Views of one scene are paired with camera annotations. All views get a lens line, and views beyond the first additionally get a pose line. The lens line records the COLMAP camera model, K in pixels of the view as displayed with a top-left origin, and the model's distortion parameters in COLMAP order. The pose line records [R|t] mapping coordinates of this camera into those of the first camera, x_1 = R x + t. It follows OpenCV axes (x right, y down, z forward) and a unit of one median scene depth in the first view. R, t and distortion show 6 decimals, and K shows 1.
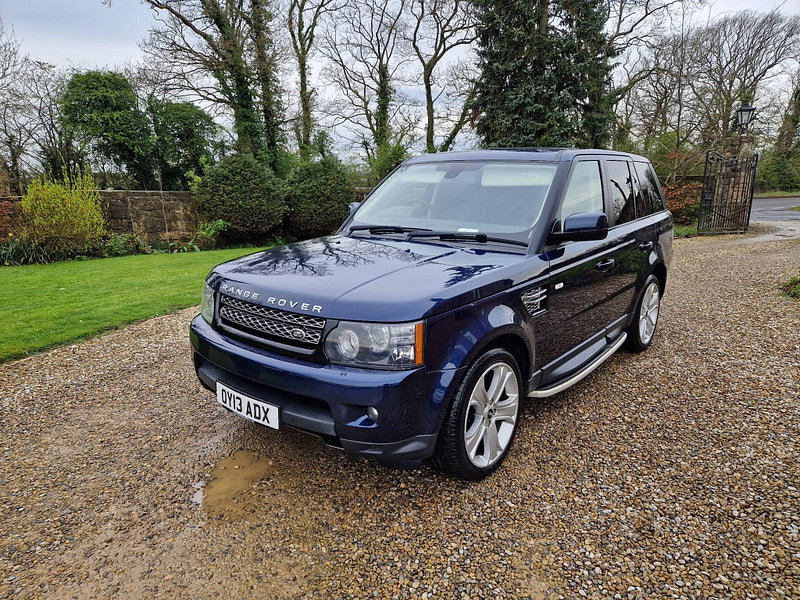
lens RADIAL K [[533.9, 0, 402.1], [0, 533.9, 300.3], [0, 0, 1]] dist [0.077030, -0.062999]
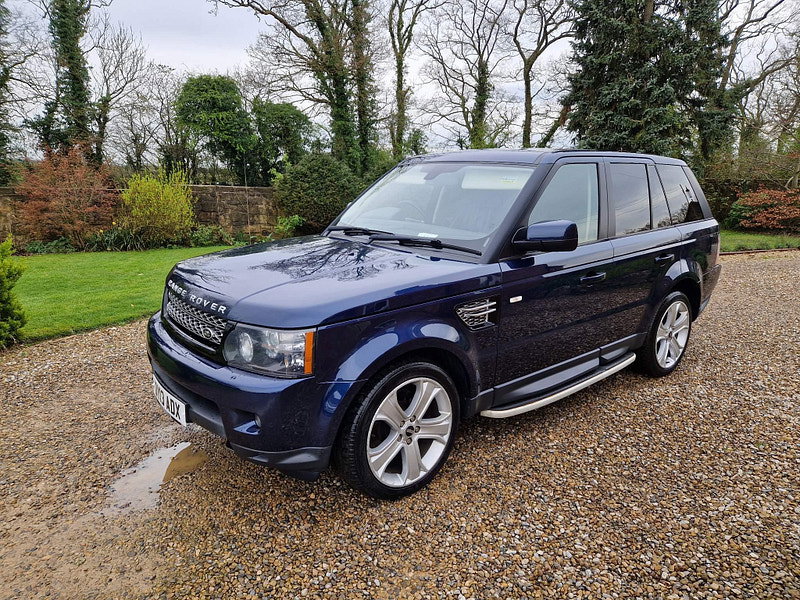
lens RADIAL K [[535.9, 0, 398.6], [0, 535.9, 297.7], [0, 0, 1]] dist [0.078431, -0.066639]
pose [[0.981398, 0.055979, -0.183642, 0.034124], [-0.056248, 0.998410, 0.003745, -0.002782], [0.183559, 0.006654, 0.982986, 0.007171]]
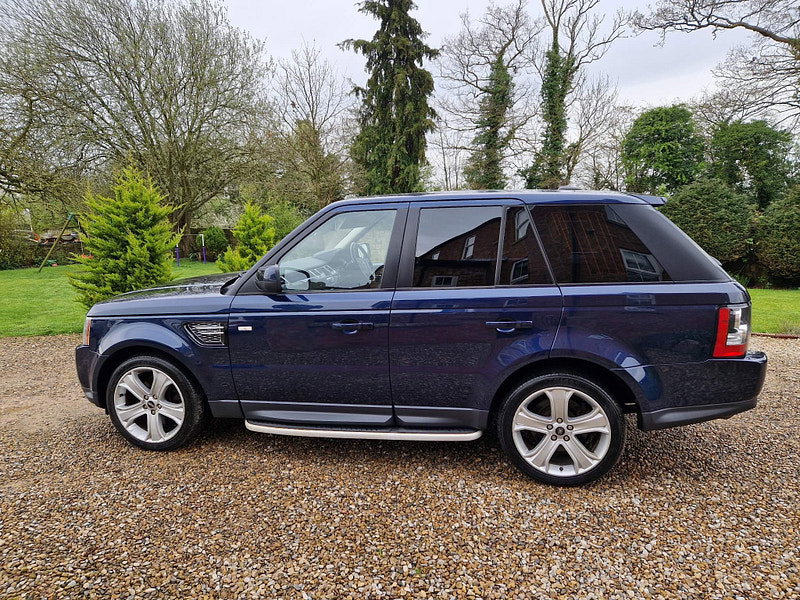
lens RADIAL K [[533.9, 0, 402.1], [0, 533.9, 300.3], [0, 0, 1]] dist [0.077030, -0.062999]
pose [[0.454860, 0.140428, -0.879421, 0.178449], [-0.177078, 0.982033, 0.065224, -0.027041], [0.872780, 0.126058, 0.471555, 0.098067]]
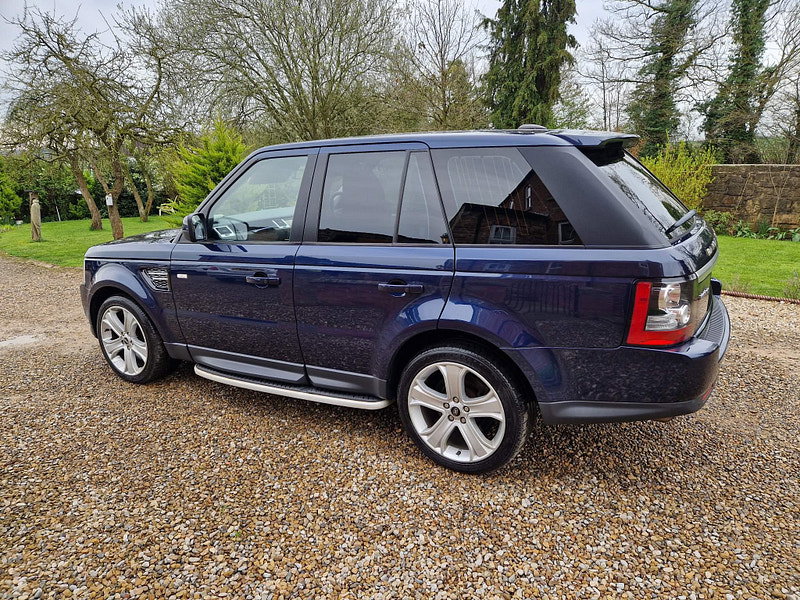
lens RADIAL K [[535.5, 0, 399.3], [0, 535.5, 302.7], [0, 0, 1]] dist [0.078282, -0.068801]
pose [[0.167061, 0.247393, -0.954404, 0.187097], [-0.186776, 0.958421, 0.215740, -0.038676], [0.968094, 0.142218, 0.206321, 0.156571]]
